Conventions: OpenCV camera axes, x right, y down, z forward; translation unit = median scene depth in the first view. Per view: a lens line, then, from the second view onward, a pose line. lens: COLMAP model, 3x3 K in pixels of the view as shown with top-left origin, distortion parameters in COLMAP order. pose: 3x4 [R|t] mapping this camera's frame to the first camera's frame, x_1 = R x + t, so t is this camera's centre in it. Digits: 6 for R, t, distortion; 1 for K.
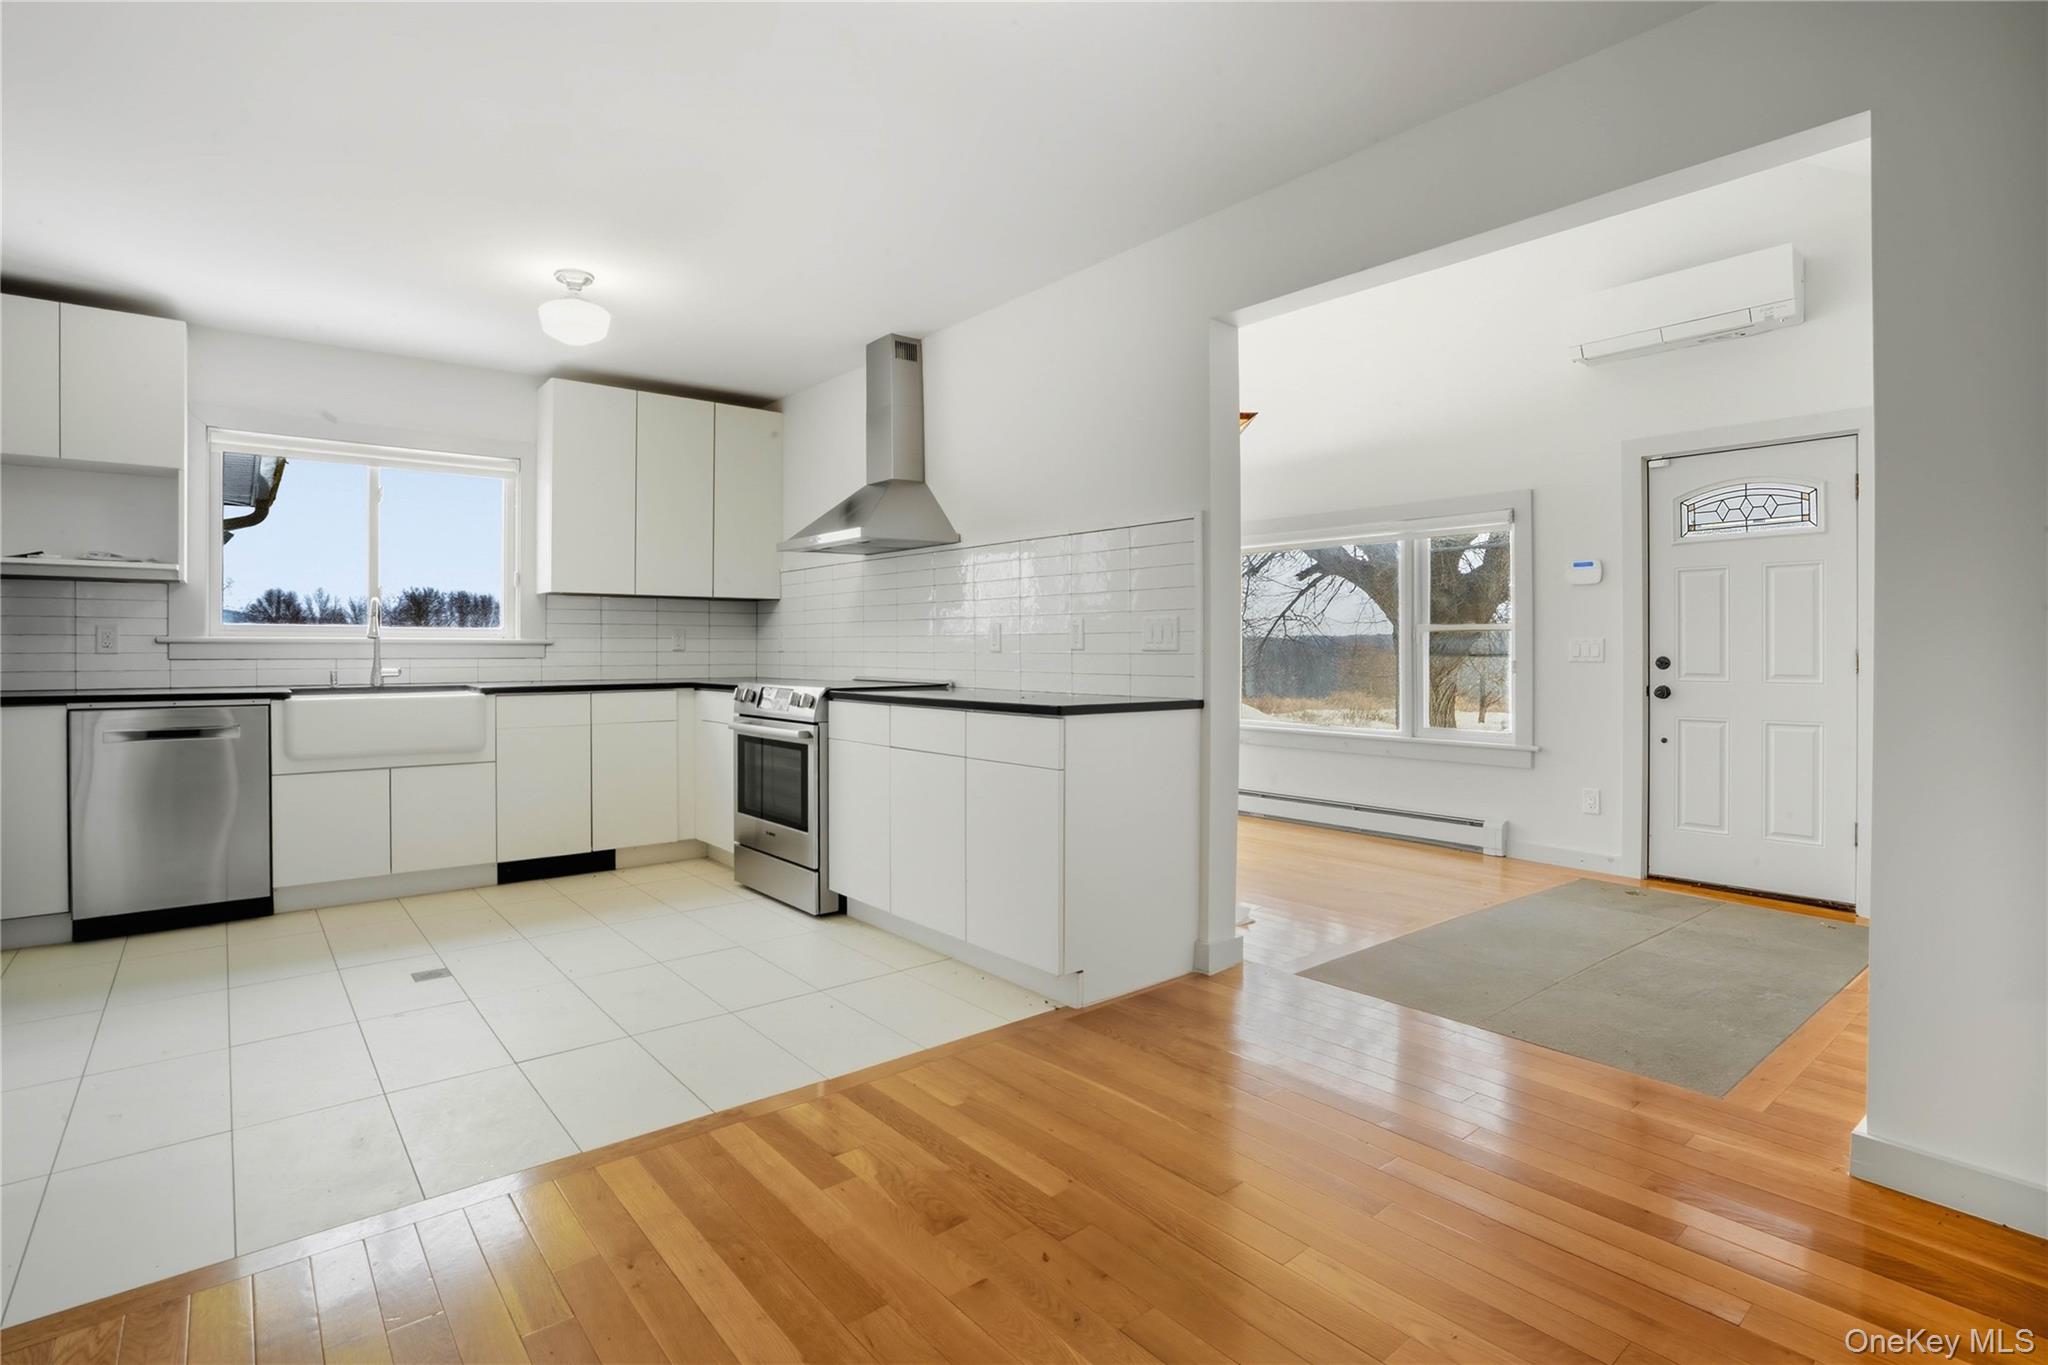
lens RADIAL K [[987.0, 0, 1018.3], [0, 987.0, 657.0], [0, 0, 1]] dist [-0.037541, 0.001048]
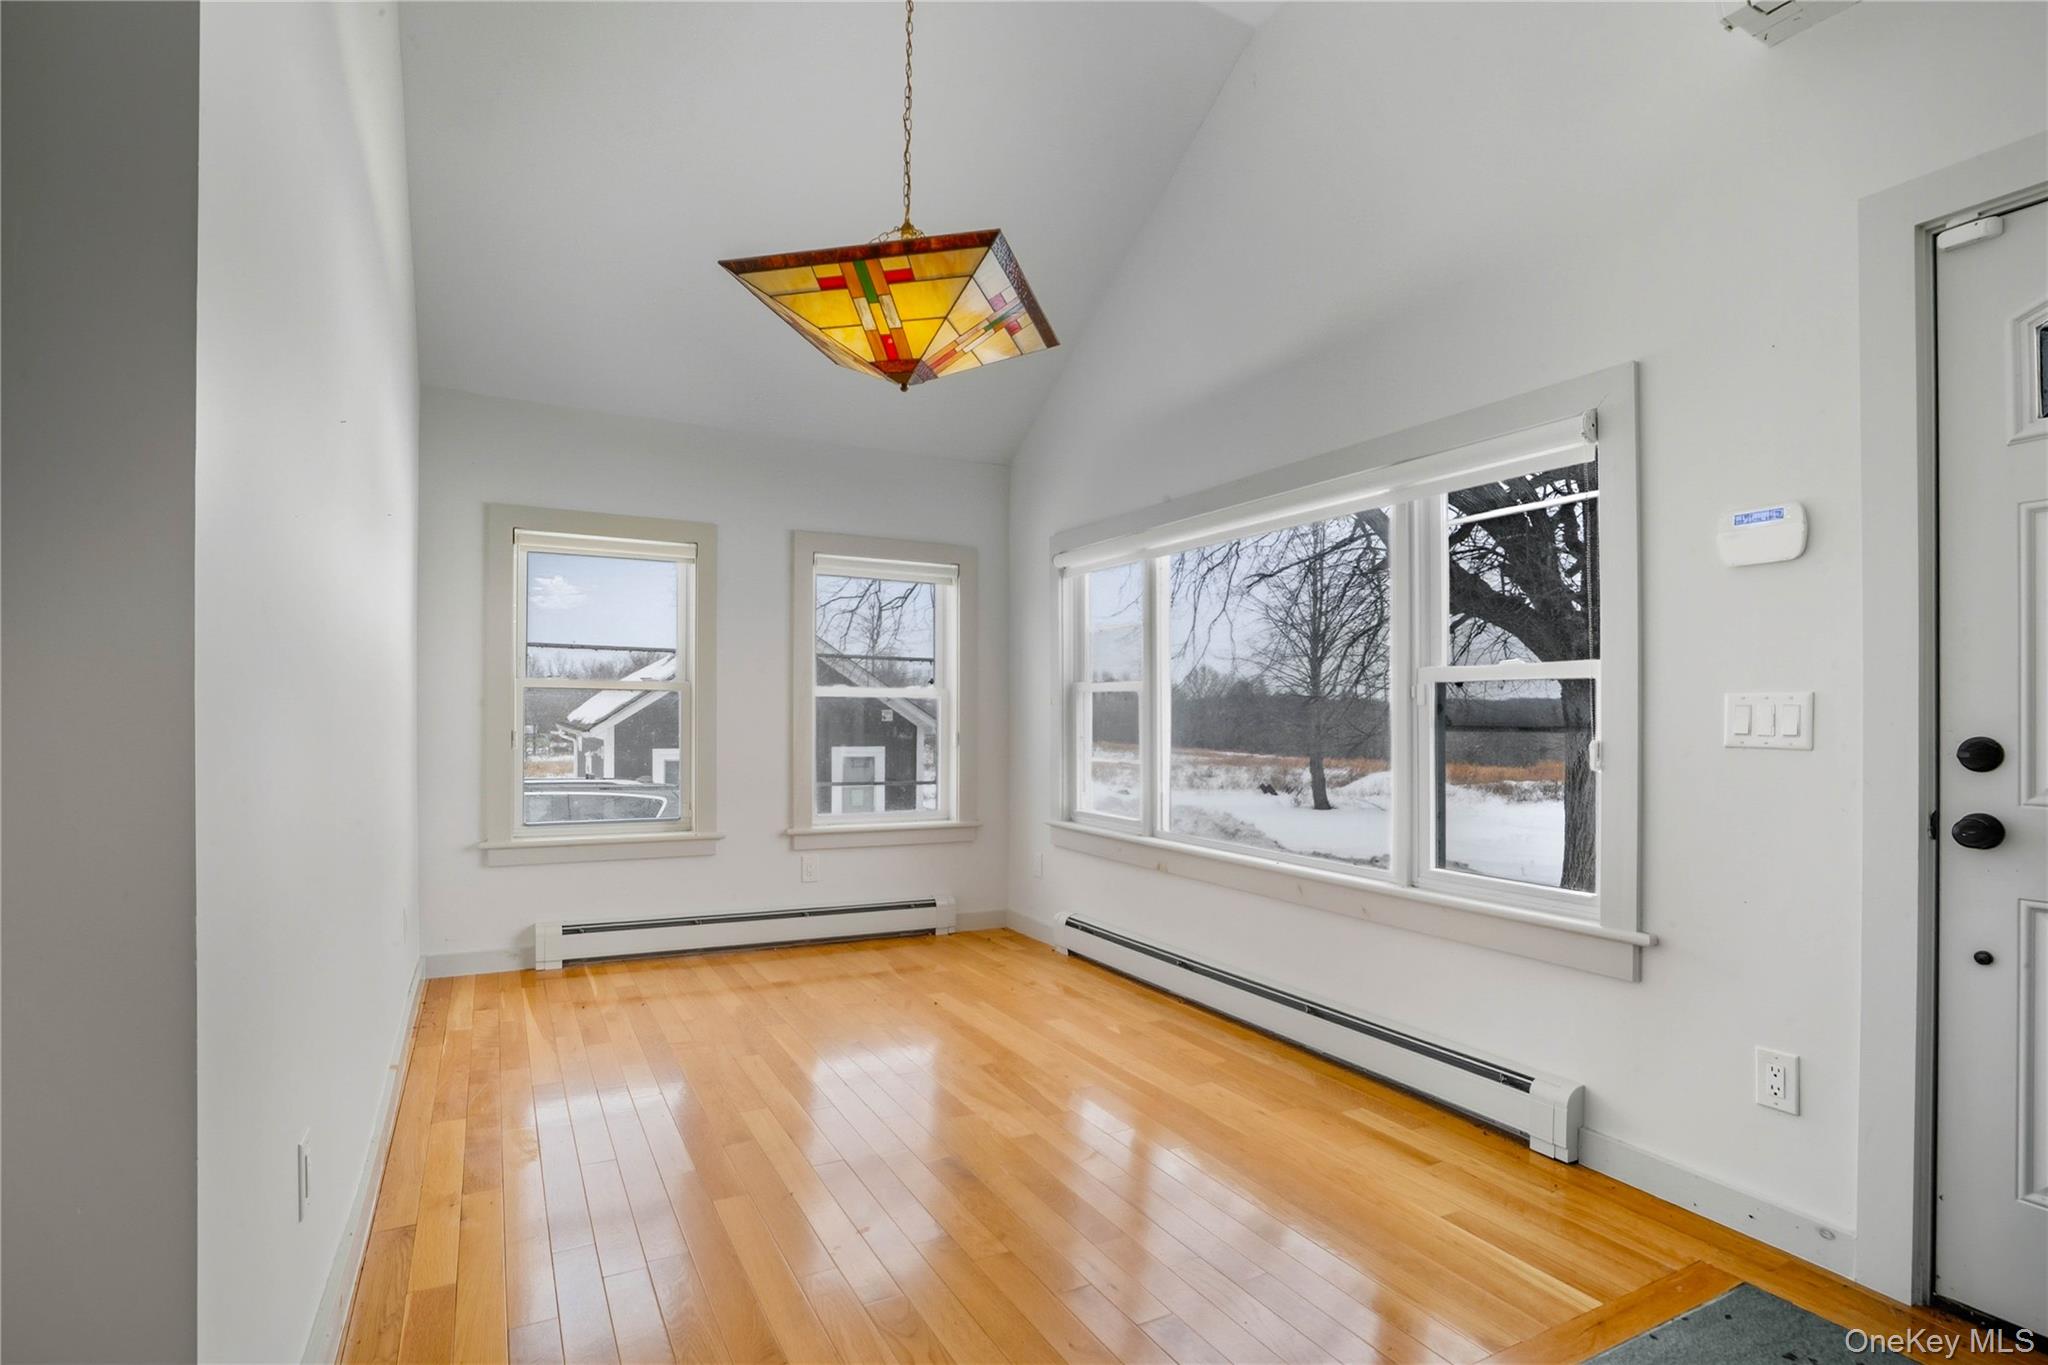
lens RADIAL K [[996.6, 0, 995.3], [0, 996.6, 715.6], [0, 0, 1]] dist [-0.044252, 0.014237]
pose [[0.980038, 0.003480, -0.198781, 0.318745], [-0.004271, 0.999985, -0.003552, -0.005837], [0.198766, 0.004330, 0.980037, 0.487802]]
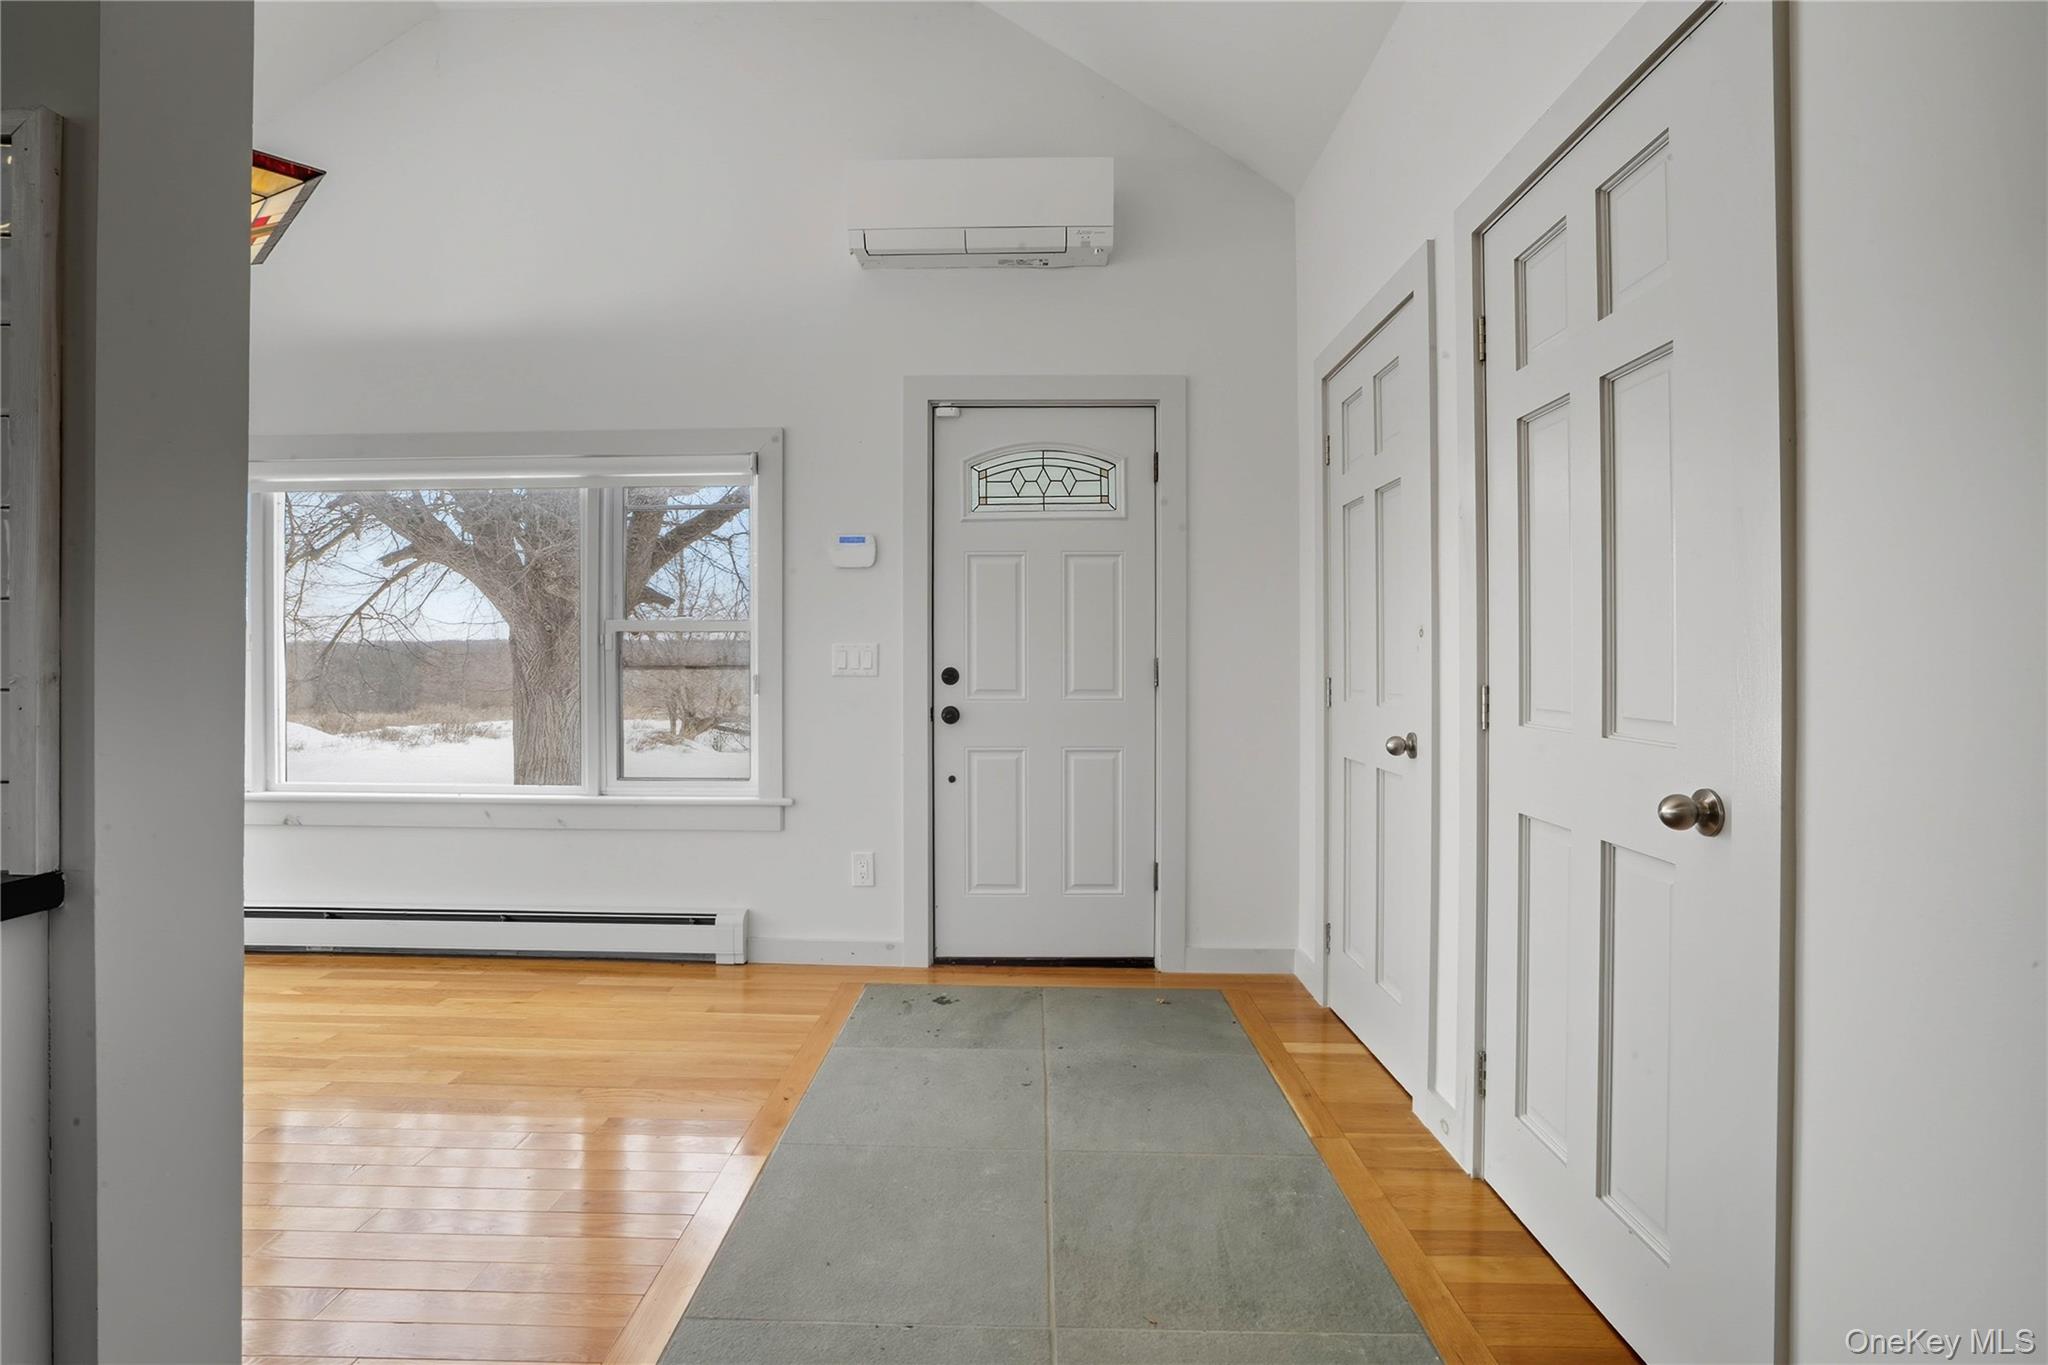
lens RADIAL K [[987.0, 0, 1018.3], [0, 987.0, 657.0], [0, 0, 1]] dist [-0.037541, 0.001048]
pose [[0.650481, -0.001083, 0.759522, 0.102051], [0.006667, 0.999969, -0.004284, -0.004839], [-0.759494, 0.007850, 0.650467, 0.408018]]
